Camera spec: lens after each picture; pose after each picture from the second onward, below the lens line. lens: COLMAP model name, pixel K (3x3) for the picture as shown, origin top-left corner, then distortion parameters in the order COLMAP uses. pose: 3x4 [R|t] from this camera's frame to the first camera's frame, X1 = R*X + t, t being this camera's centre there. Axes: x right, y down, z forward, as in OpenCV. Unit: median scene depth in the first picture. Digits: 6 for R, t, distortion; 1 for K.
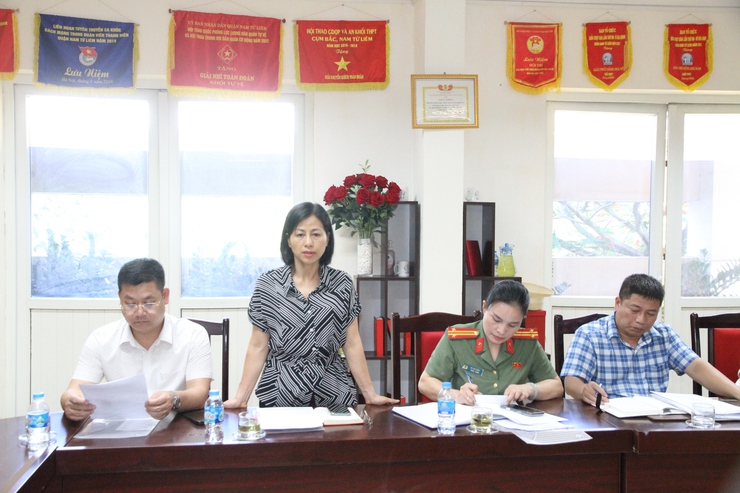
lens RADIAL K [[860.0, 0, 370.0], [0, 860.0, 246.5], [0, 0, 1]] dist [0.091135, 0.024625]
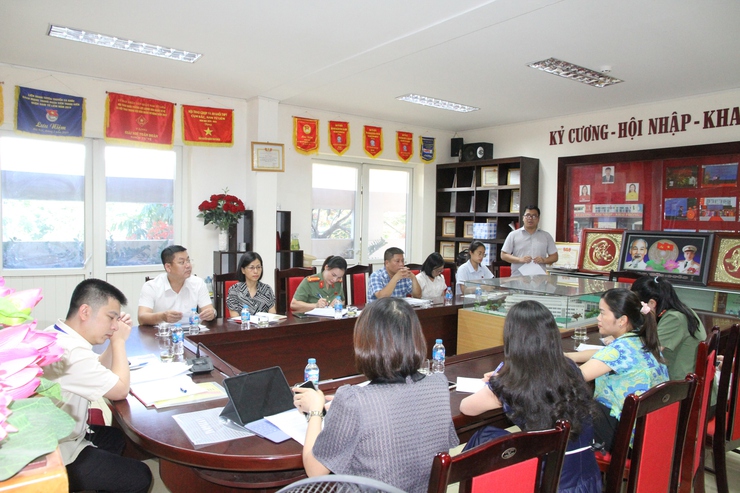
lens RADIAL K [[547.3, 0, 370.0], [0, 547.3, 246.5], [0, 0, 1]] dist [-0.003913, 0.002997]
pose [[0.880061, -0.014432, 0.474641, -0.278865], [-0.000412, 0.999514, 0.031156, -0.011106], [-0.474861, -0.027614, 0.879628, -0.150050]]
